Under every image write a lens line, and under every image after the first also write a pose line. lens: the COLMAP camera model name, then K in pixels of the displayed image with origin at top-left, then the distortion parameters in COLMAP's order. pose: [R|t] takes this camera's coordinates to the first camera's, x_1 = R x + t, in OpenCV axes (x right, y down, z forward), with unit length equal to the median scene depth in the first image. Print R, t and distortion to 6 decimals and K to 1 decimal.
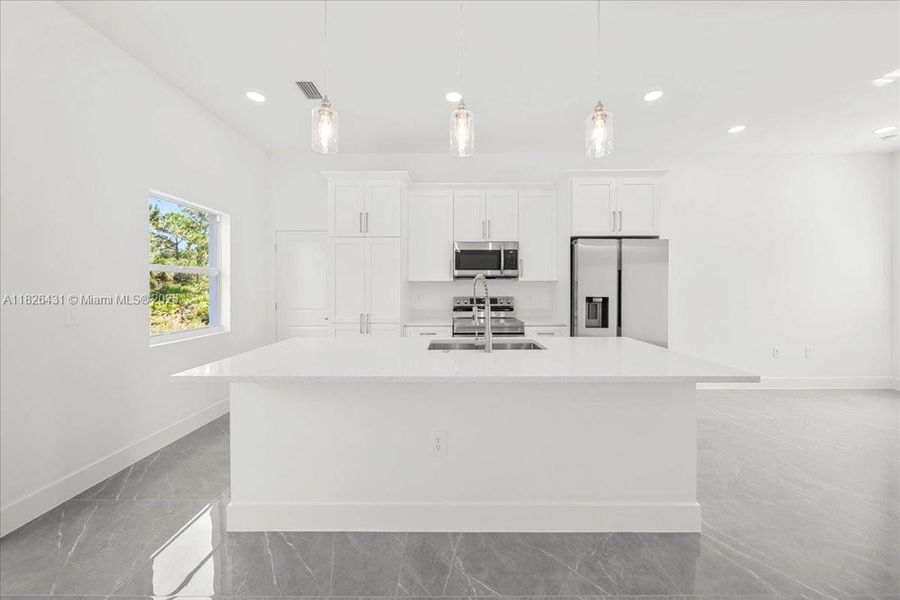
lens RADIAL K [[317.5, 0, 455.4], [0, 317.5, 290.6], [0, 0, 1]] dist [-0.000348, -0.000190]
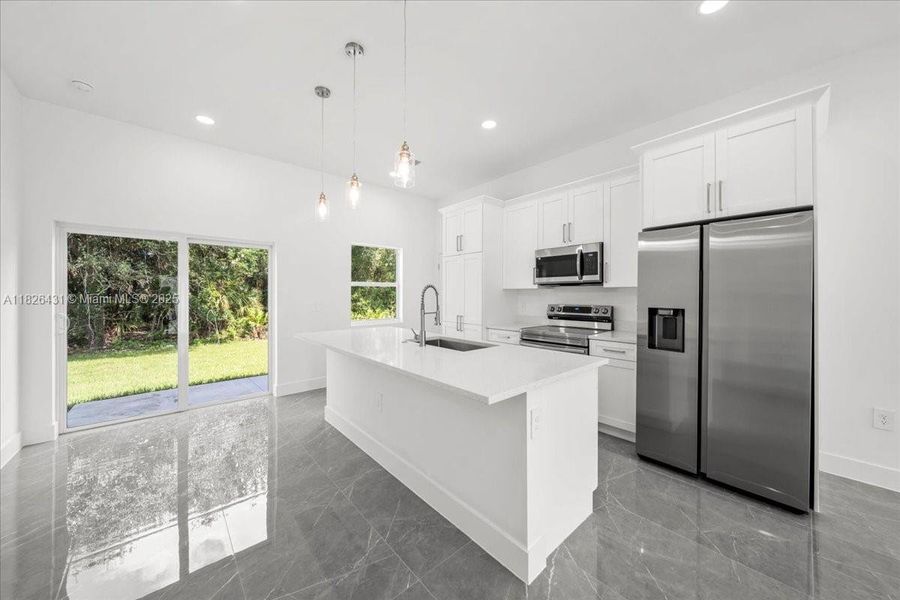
lens RADIAL K [[317.5, 0, 454.8], [0, 317.5, 294.1], [0, 0, 1]] dist [-0.000348, -0.000190]
pose [[0.665582, 0.000171, -0.746325, 0.658044], [-0.012521, 0.999862, -0.010937, 0.002185], [0.746220, 0.016624, 0.665492, 0.148758]]
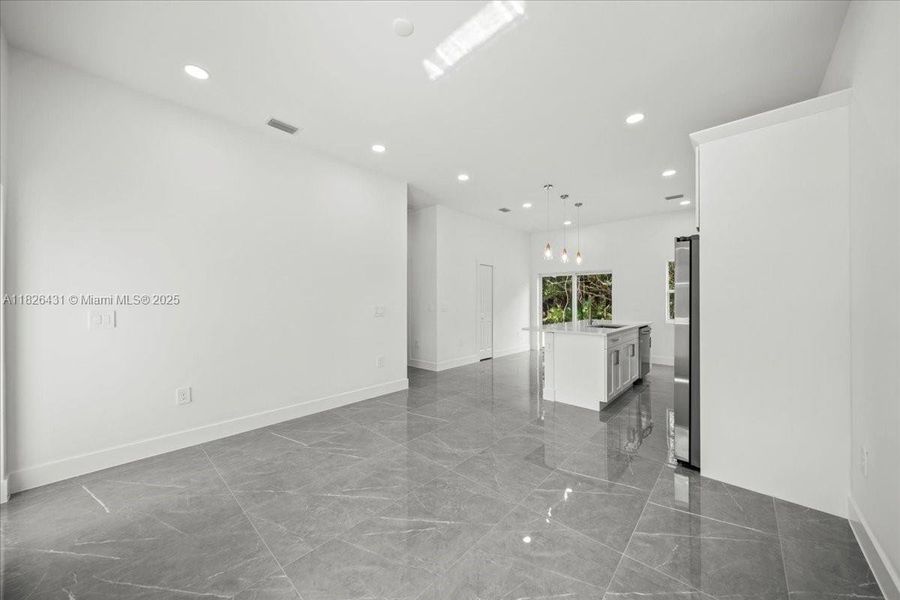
lens RADIAL K [[317.5, 0, 446.9], [0, 317.5, 301.4], [0, 0, 1]] dist [-0.000348, -0.000190]
pose [[-0.686761, 0.001053, -0.726882, 1.578889], [-0.012460, 0.999835, 0.013221, -0.006740], [0.726776, 0.018136, -0.686635, 1.112404]]
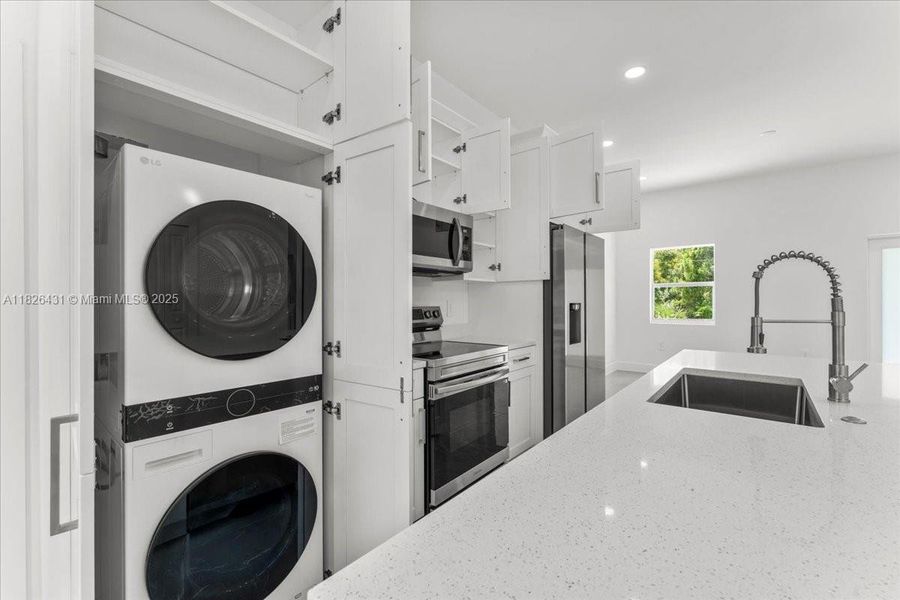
lens RADIAL K [[387.1, 0, 447.9], [0, 387.1, 300.4], [0, 0, 1]] dist [0.000106, 0.000782]
pose [[0.639042, -0.001124, 0.769171, -0.453482], [0.013942, 0.999852, -0.010122, 0.018294], [-0.769046, 0.017192, 0.638962, 0.632932]]
